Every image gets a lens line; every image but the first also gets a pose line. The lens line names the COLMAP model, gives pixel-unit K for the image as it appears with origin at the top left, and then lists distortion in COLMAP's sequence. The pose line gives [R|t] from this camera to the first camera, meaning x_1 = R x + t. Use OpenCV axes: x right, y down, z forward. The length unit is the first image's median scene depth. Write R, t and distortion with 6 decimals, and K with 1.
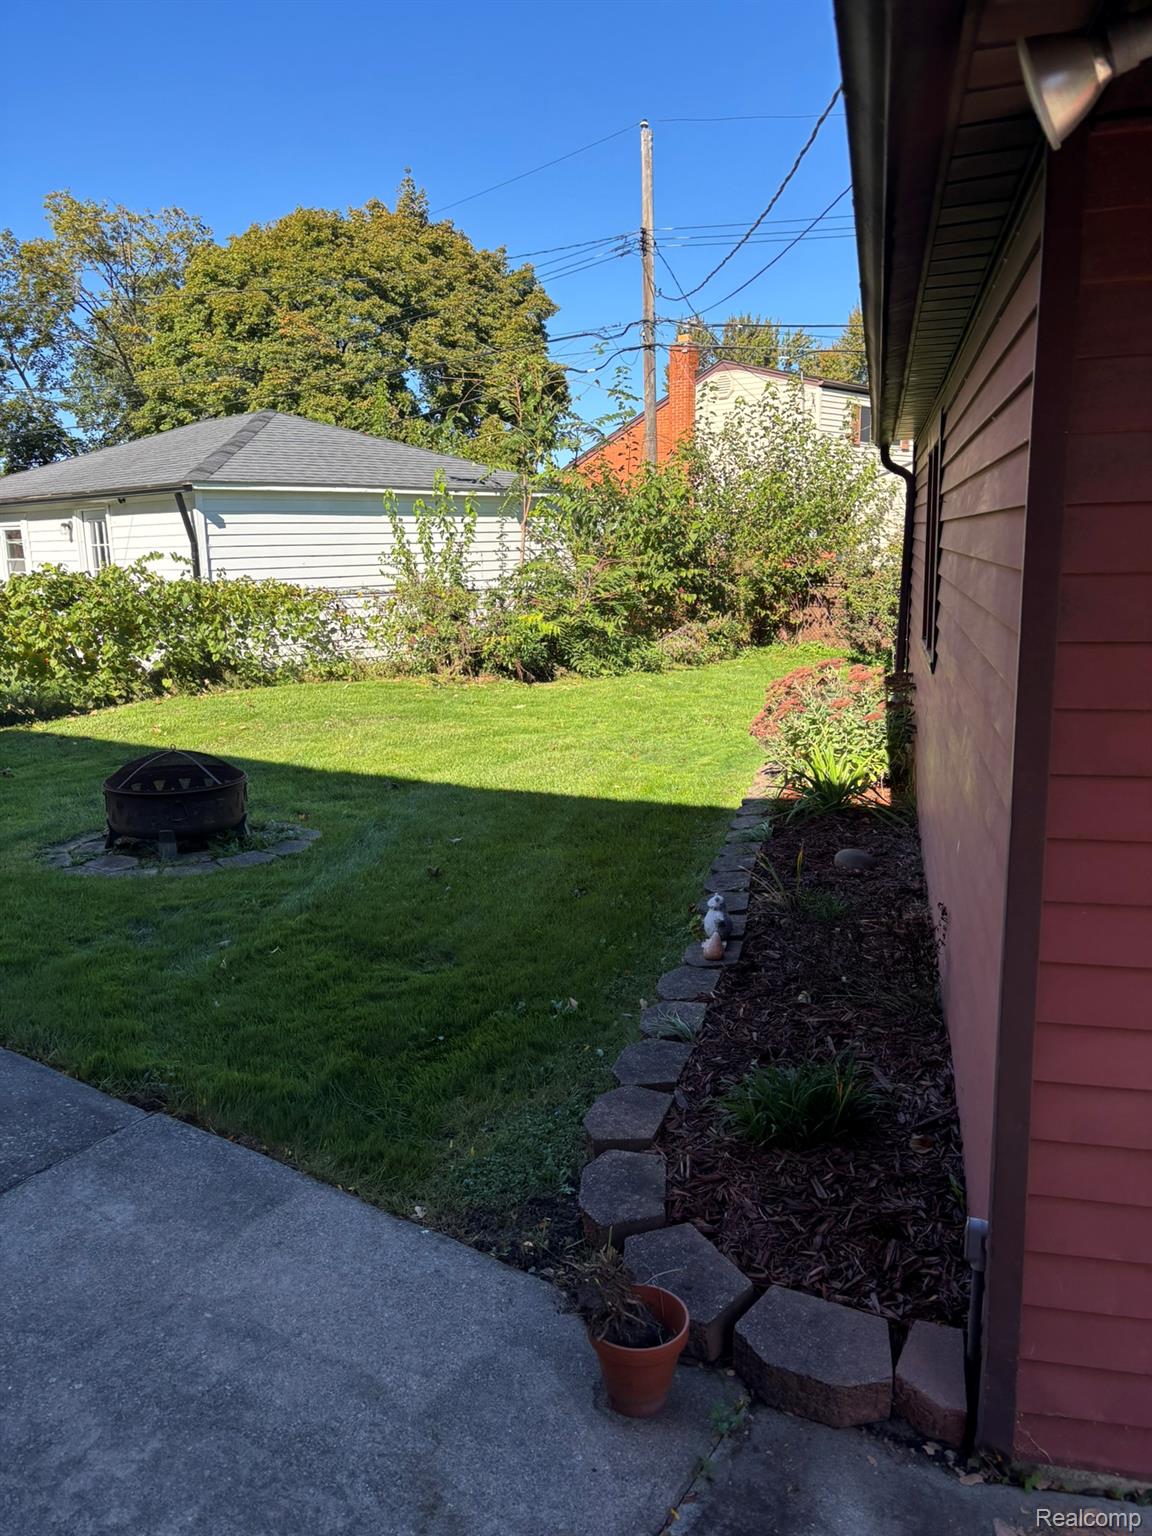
lens RADIAL K [[1144.3, 0, 576.0], [0, 1144.3, 768.0], [0, 0, 1]] dist [0.057145, -0.067249]
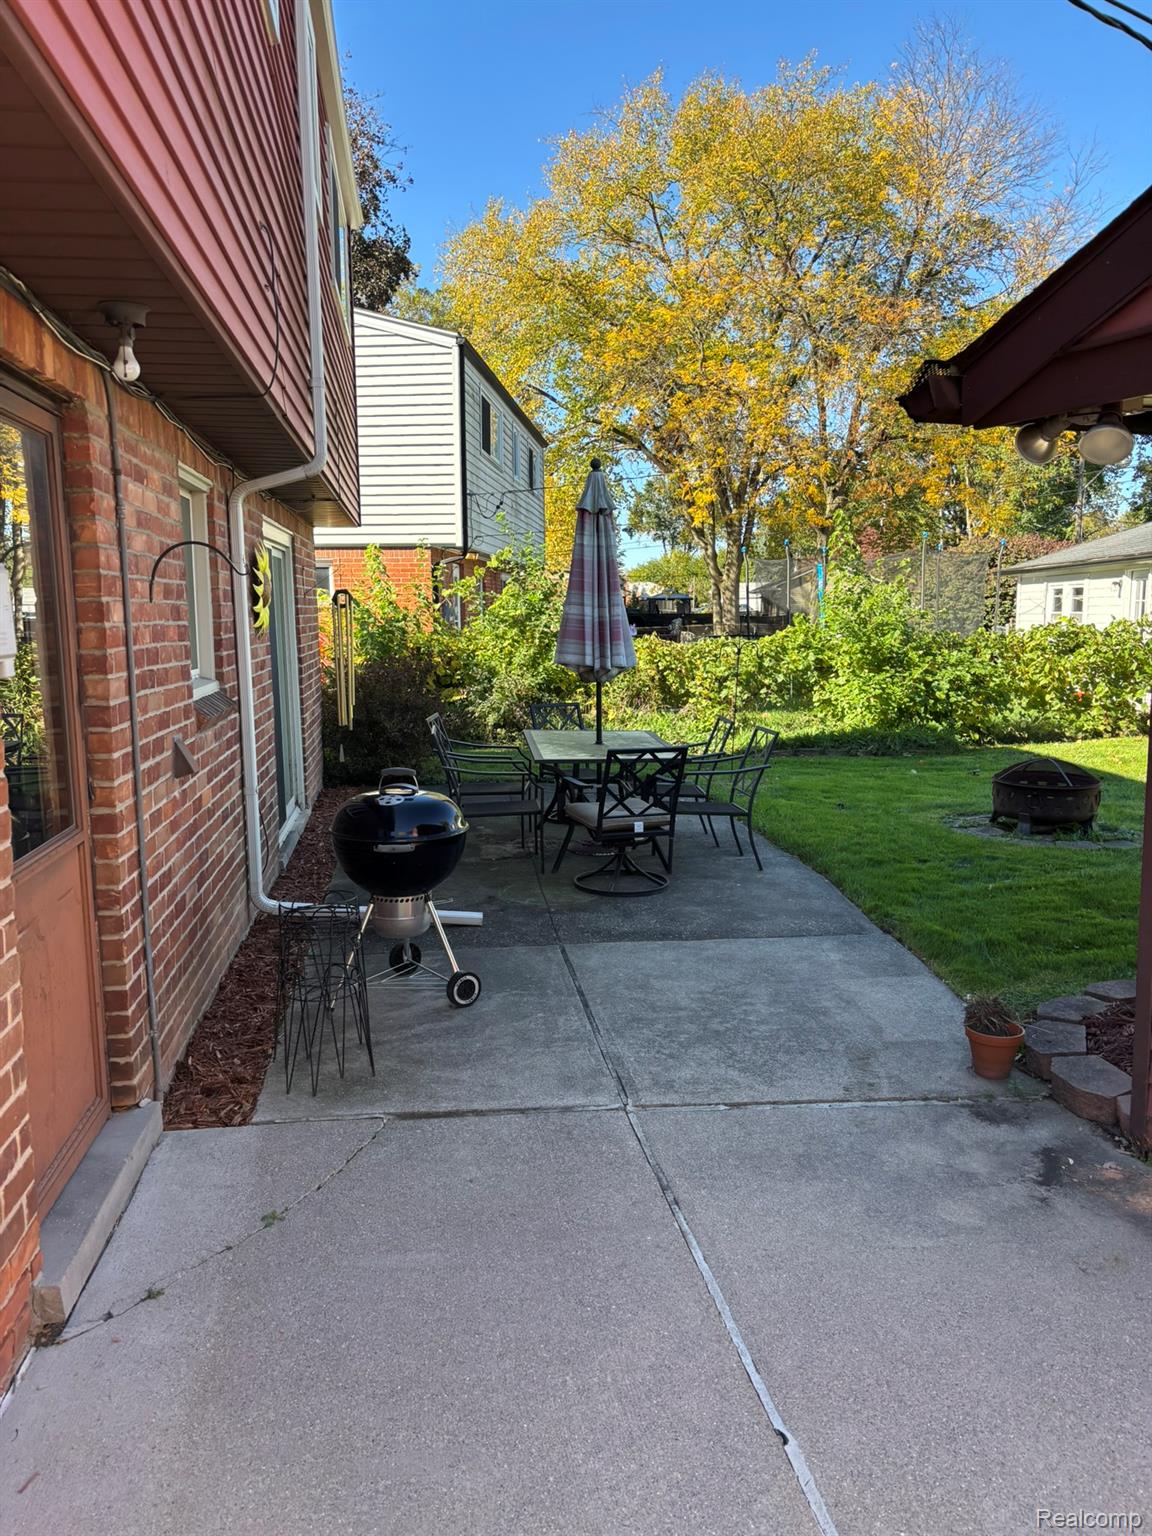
lens RADIAL K [[1150.3, 0, 576.0], [0, 1150.3, 768.0], [0, 0, 1]] dist [0.209455, -0.543098]
pose [[0.609656, 0.117777, -0.783867, 0.224761], [-0.153295, 0.987749, 0.029184, 0.023677], [0.777702, 0.102370, 0.620242, -0.153459]]
